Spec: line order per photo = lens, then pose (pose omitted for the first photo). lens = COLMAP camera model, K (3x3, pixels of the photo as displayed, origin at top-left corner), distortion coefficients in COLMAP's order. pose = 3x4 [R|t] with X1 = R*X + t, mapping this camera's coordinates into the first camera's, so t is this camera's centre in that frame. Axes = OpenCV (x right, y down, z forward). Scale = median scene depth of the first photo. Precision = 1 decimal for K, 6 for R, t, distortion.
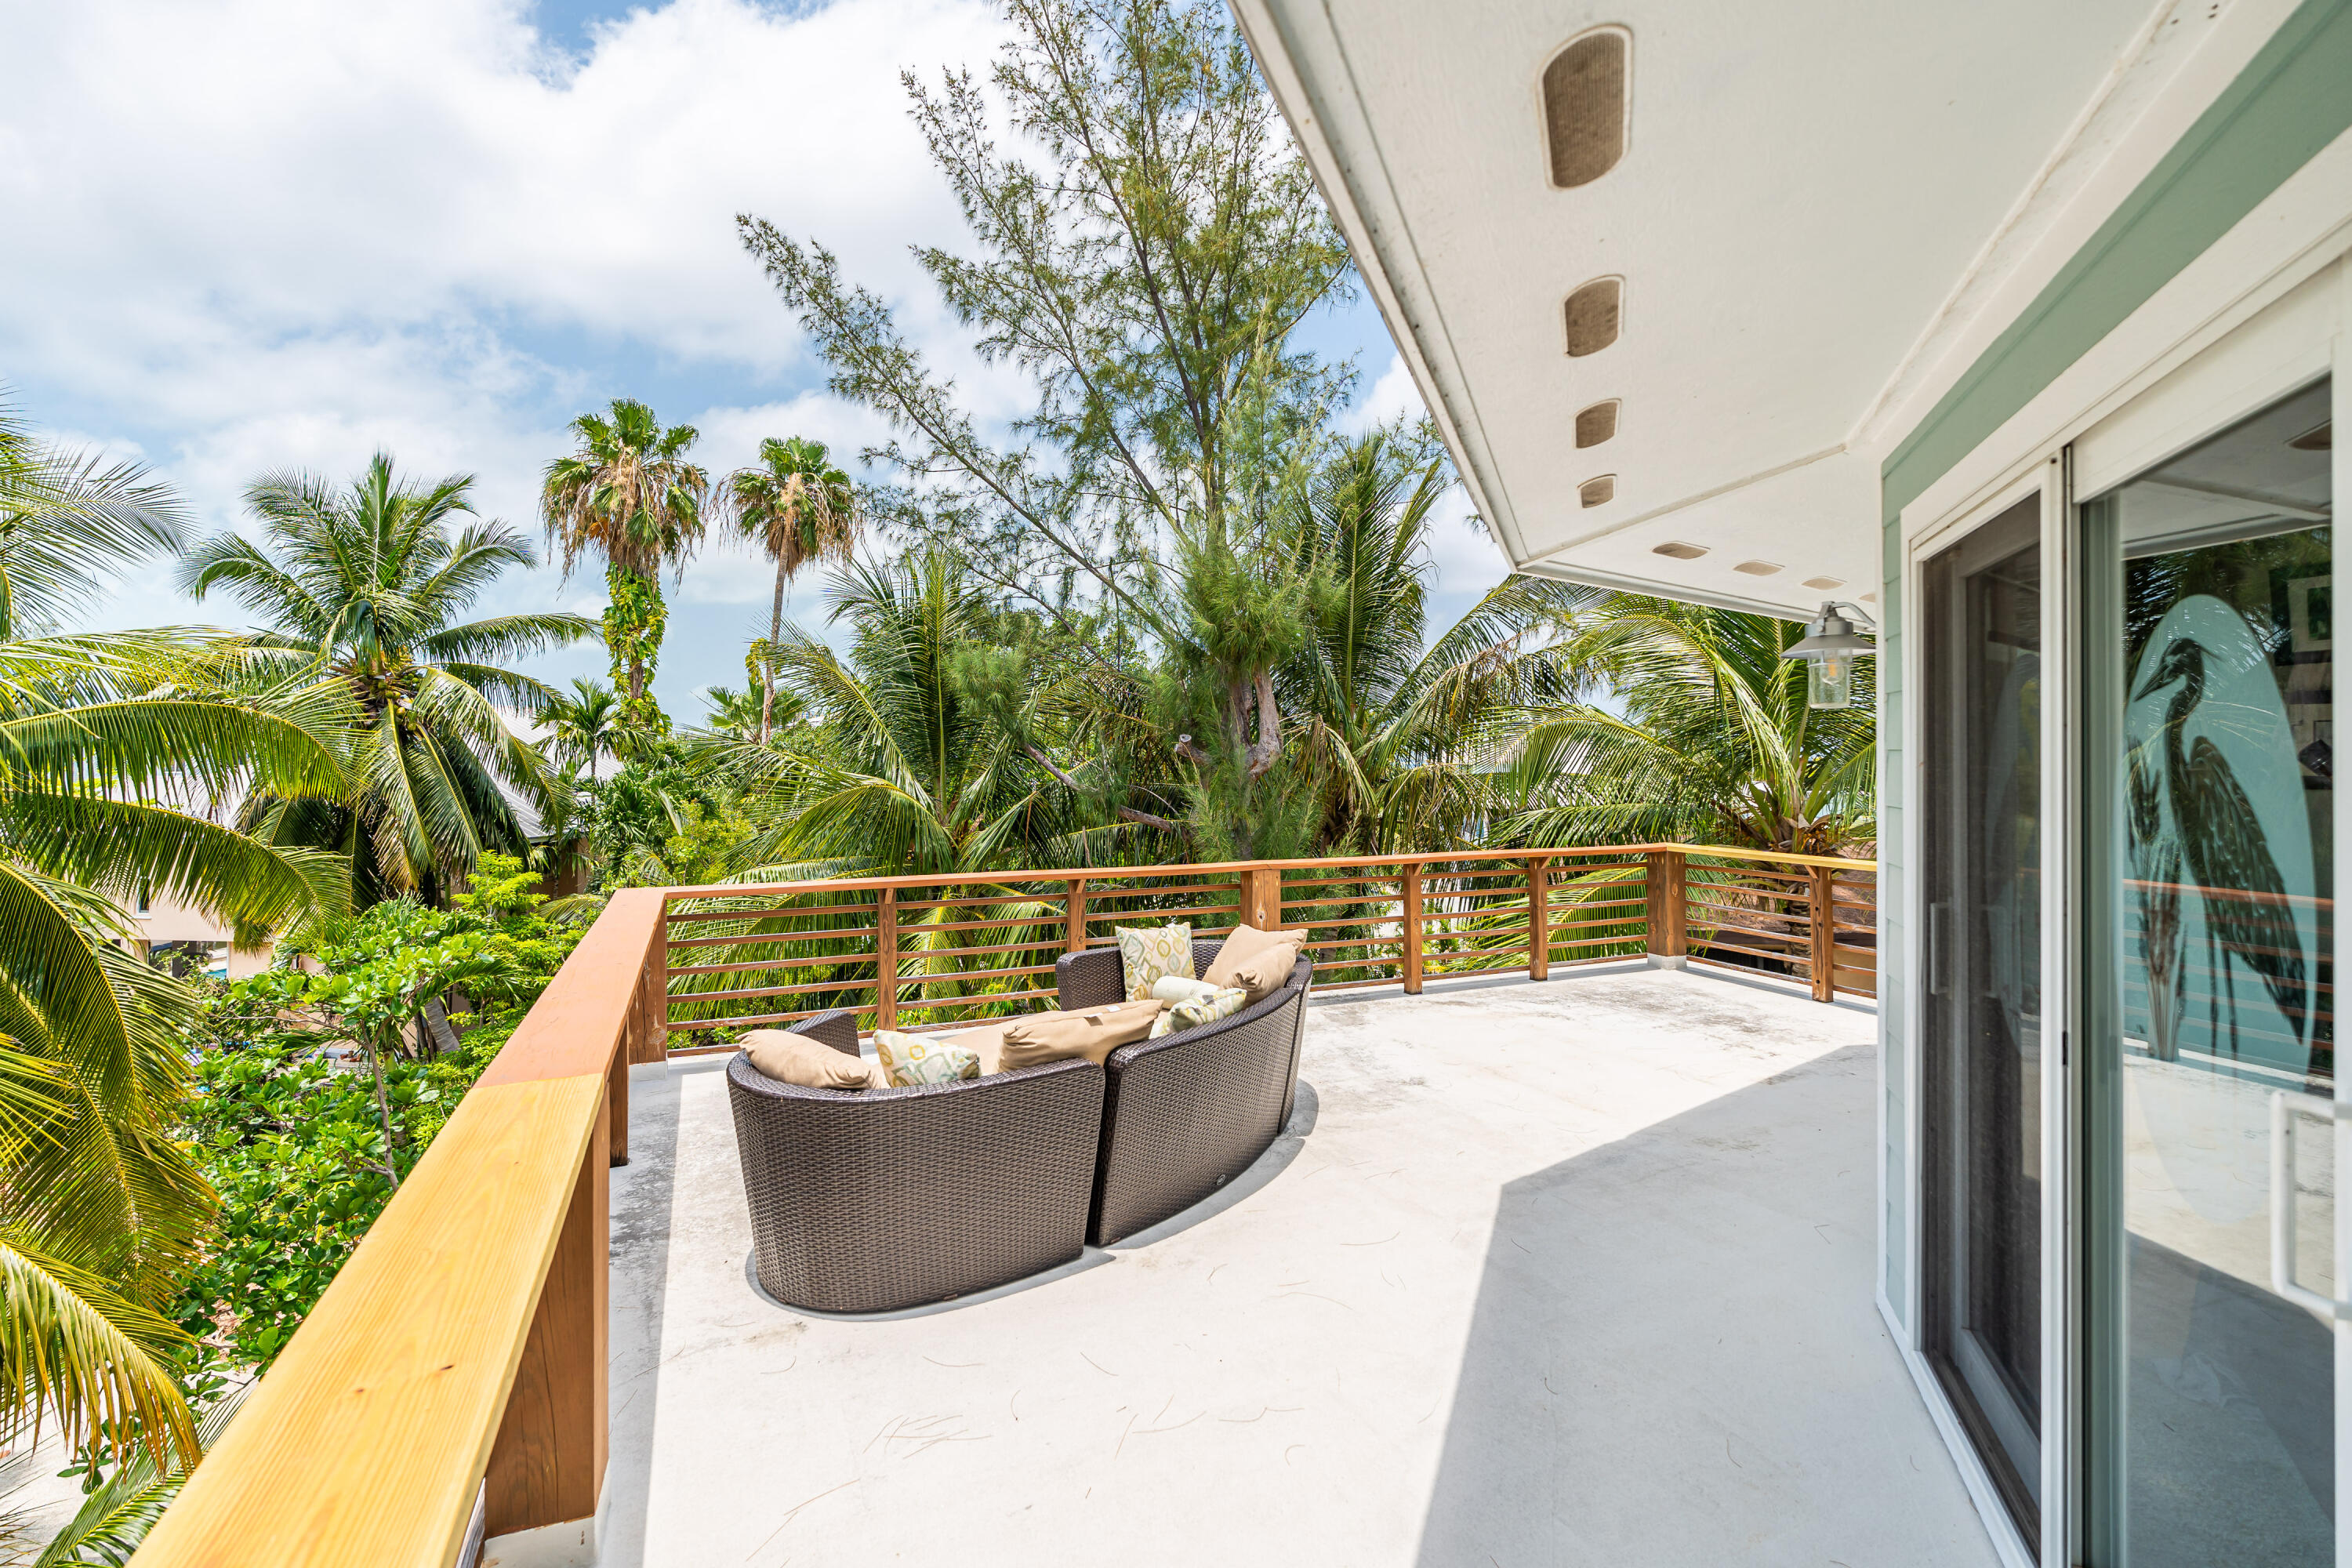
lens RADIAL K [[1084.7, 0, 1173.8], [0, 1084.7, 746.2], [0, 0, 1]] dist [0.000150, 0.000063]
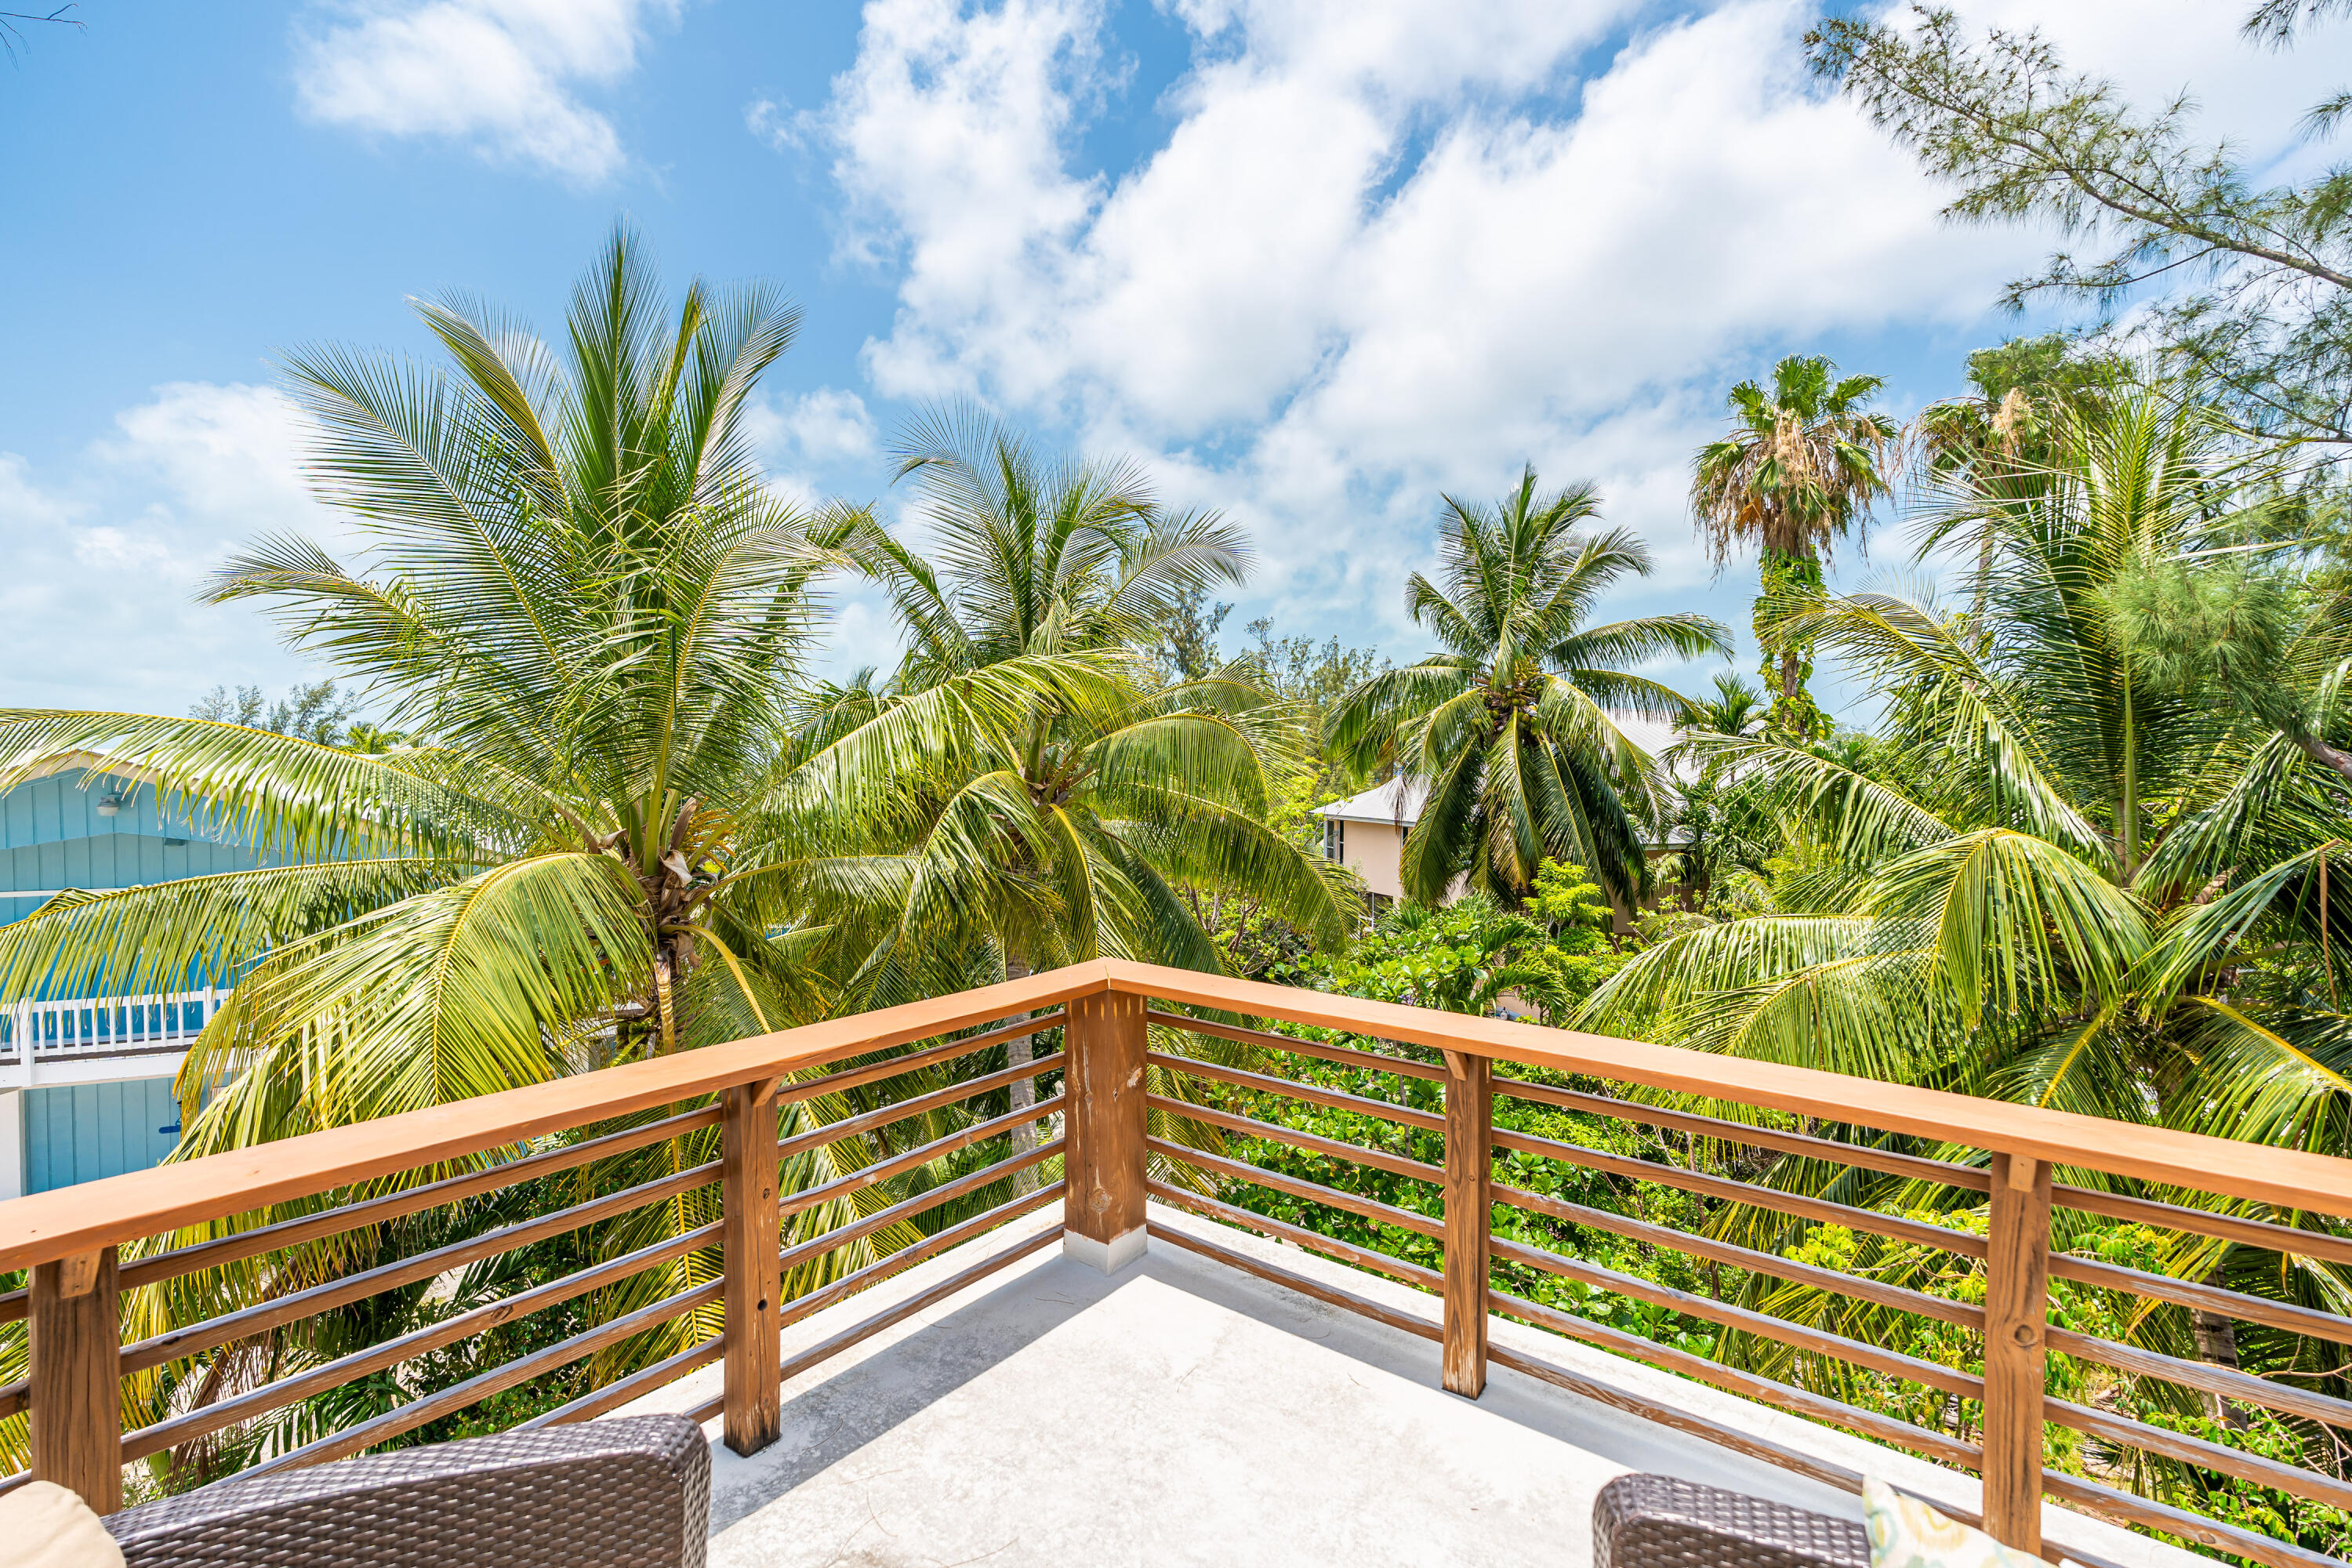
lens RADIAL K [[1034.5, 0, 1176.0], [0, 1034.5, 784.0], [0, 0, 1]] dist [-0.036044, 0.011624]
pose [[0.454972, 0.028883, -0.890037, 0.025857], [-0.002813, 0.999515, 0.030998, 0.003193], [0.890501, -0.011600, 0.454833, 0.225596]]
